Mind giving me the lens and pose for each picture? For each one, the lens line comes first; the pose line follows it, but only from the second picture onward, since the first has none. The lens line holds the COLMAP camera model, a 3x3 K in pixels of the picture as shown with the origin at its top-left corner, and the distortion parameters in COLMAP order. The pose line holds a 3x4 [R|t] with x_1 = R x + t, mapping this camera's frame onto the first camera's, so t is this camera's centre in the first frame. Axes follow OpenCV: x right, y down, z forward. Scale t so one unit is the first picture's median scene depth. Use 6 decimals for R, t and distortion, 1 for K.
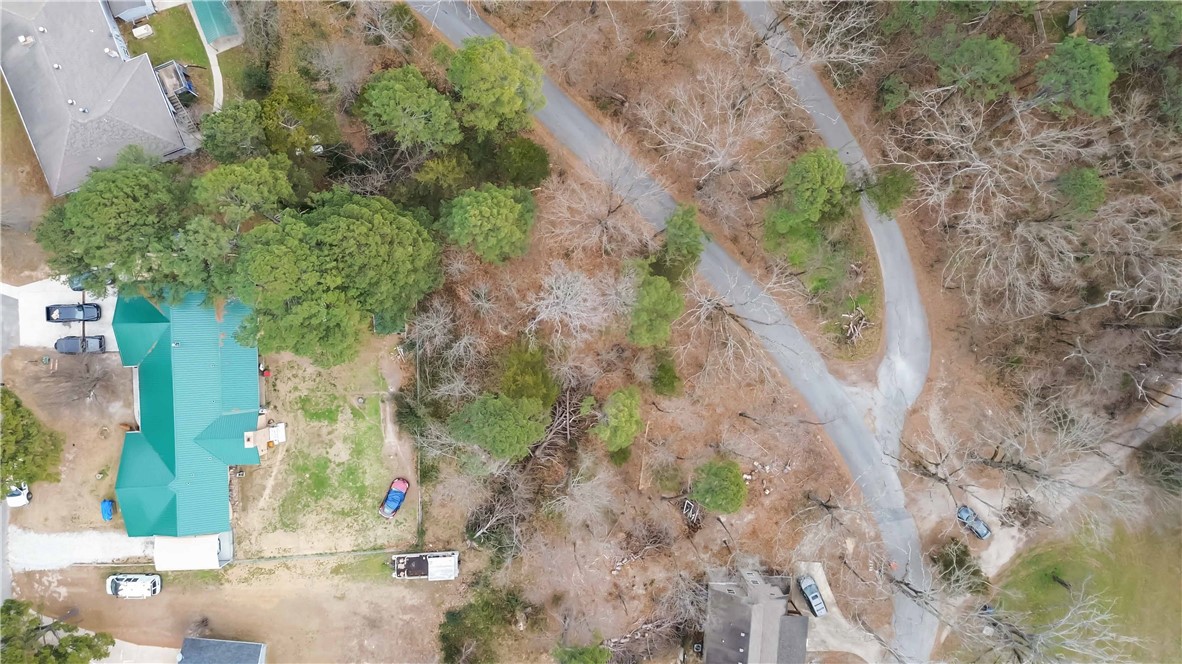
lens RADIAL K [[832.3, 0, 557.9], [0, 832.3, 335.9], [0, 0, 1]] dist [0.073609, -0.071923]
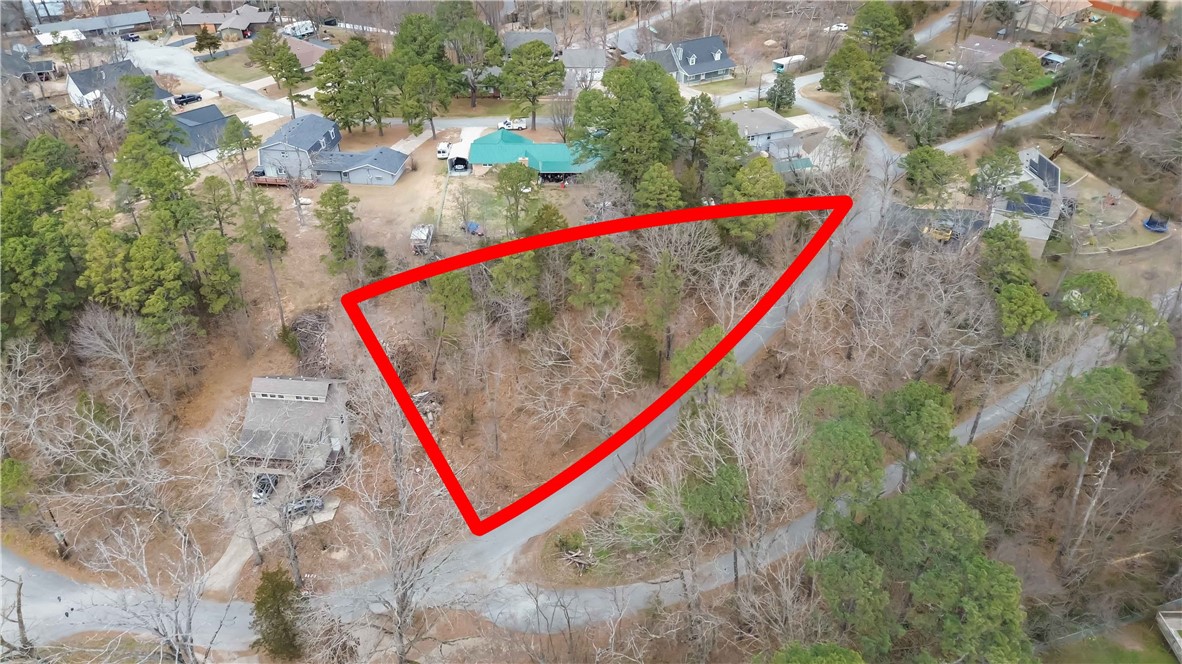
lens RADIAL K [[832.3, 0, 594.1], [0, 832.3, 323.5], [0, 0, 1]] dist [0.073609, -0.071923]
pose [[-0.021094, 0.569038, -0.822041, 1.261212], [-0.999740, -0.019107, 0.012427, -0.045946], [-0.008636, 0.822089, 0.569293, 0.353221]]
